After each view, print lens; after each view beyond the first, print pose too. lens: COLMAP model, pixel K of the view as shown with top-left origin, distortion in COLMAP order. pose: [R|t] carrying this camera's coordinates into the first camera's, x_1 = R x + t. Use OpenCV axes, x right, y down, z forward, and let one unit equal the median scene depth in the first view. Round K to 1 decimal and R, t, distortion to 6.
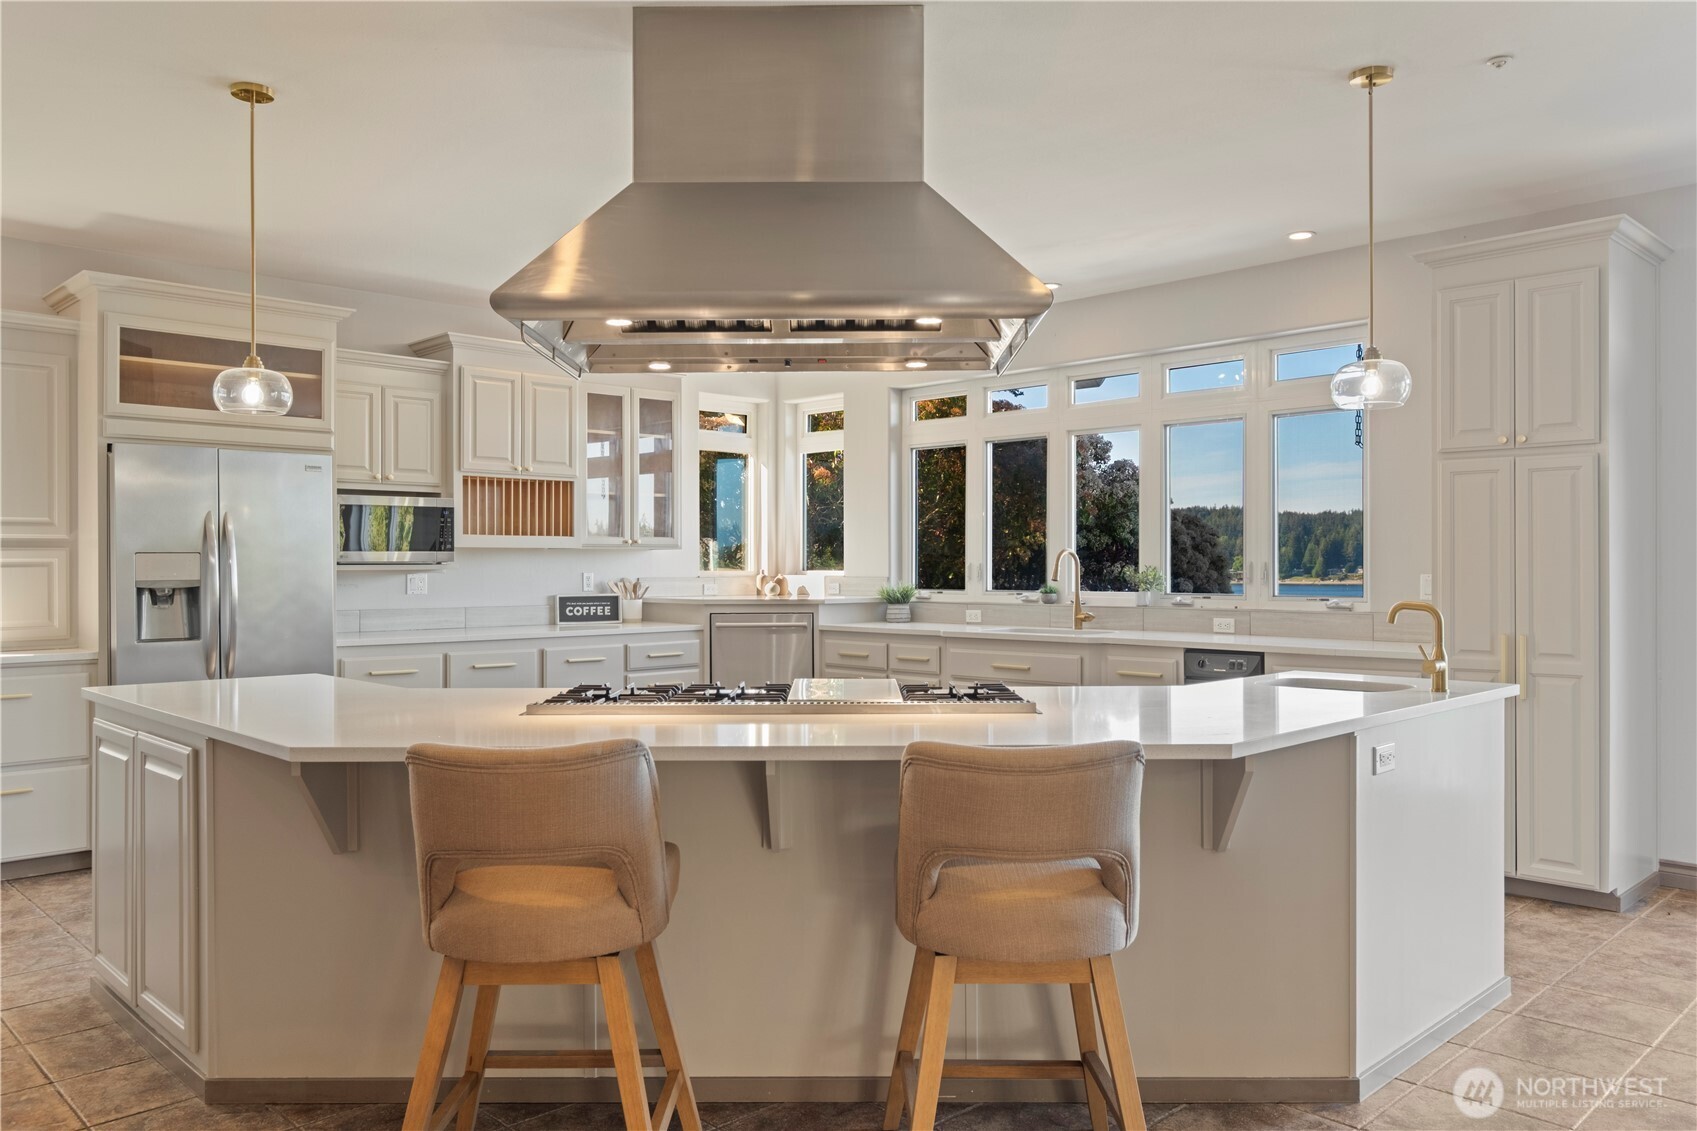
lens RADIAL K [[1240.1, 0, 855.2], [0, 1240.1, 565.4], [0, 0, 1]] dist [0.004765, 0.000626]
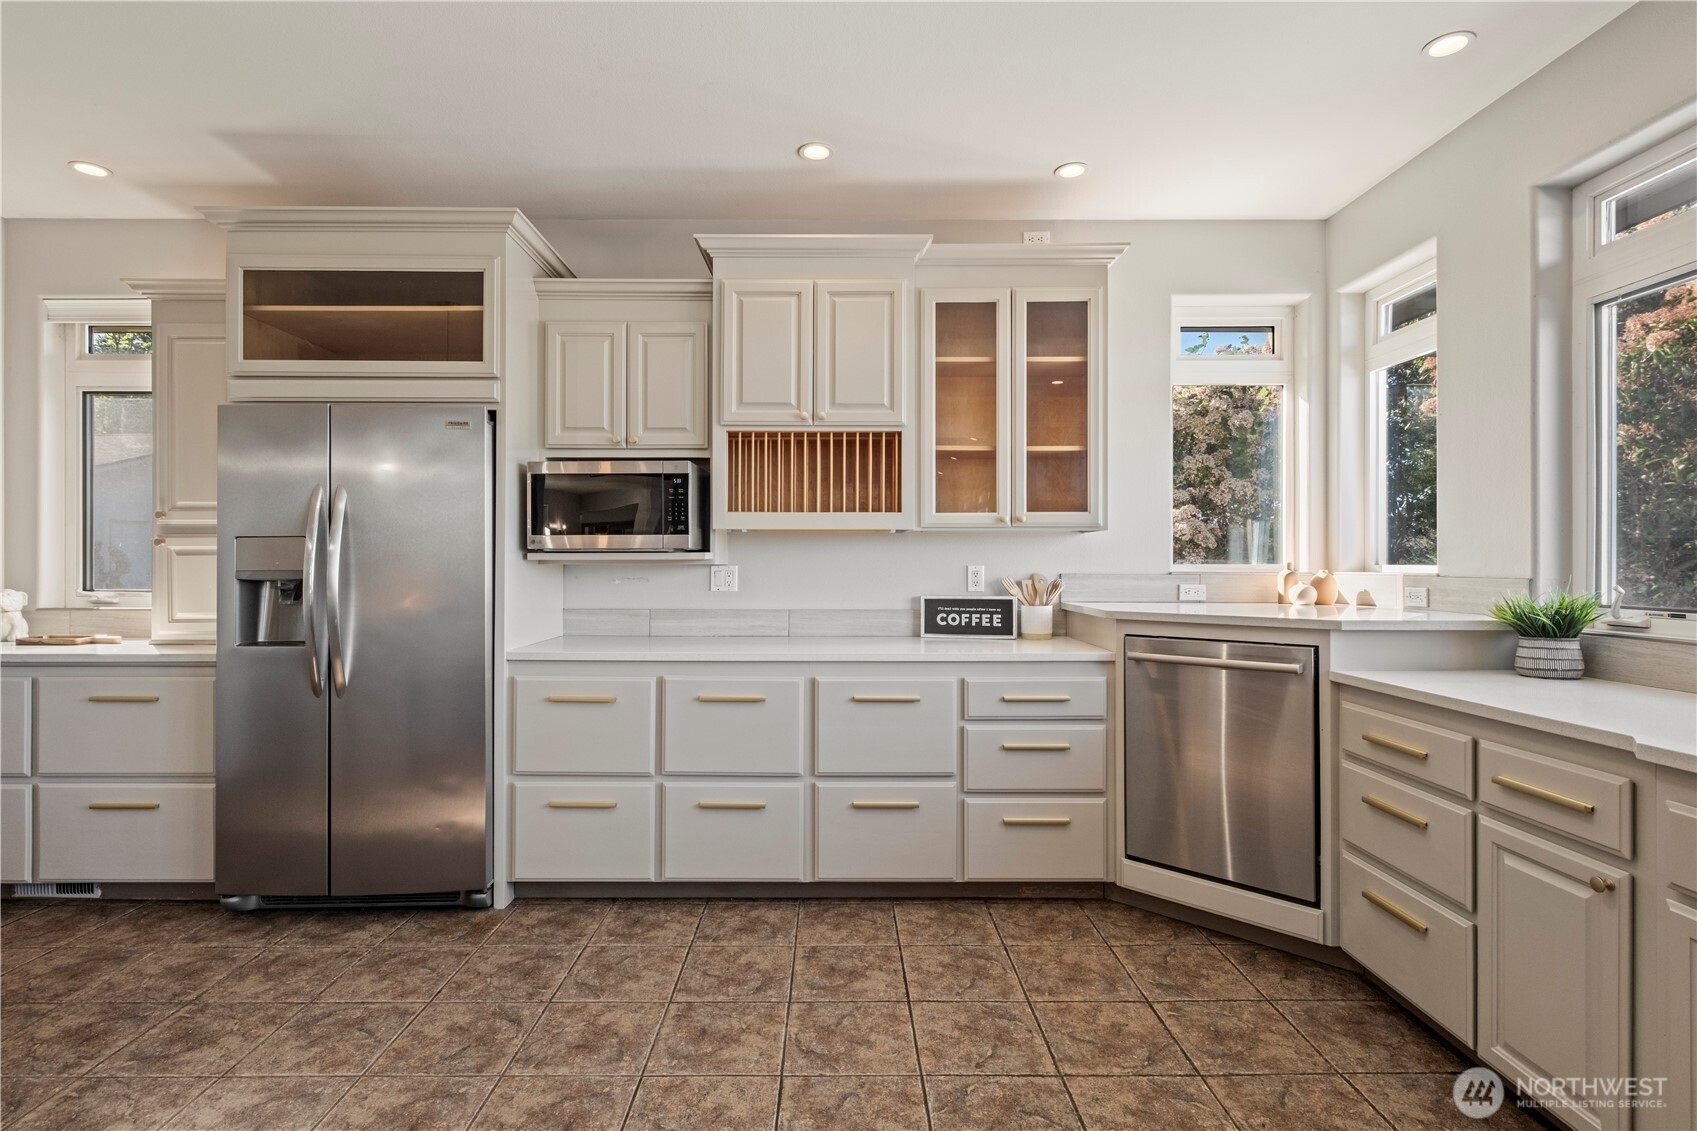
lens RADIAL K [[830.0, 0, 847.5], [0, 830.0, 563.8], [0, 0, 1]] dist [0.003518, -0.000166]
pose [[0.714831, 0.004422, -0.699283, 0.067541], [-0.002211, 0.999989, 0.004063, 0.002986], [0.699294, -0.001358, 0.714833, 0.617481]]
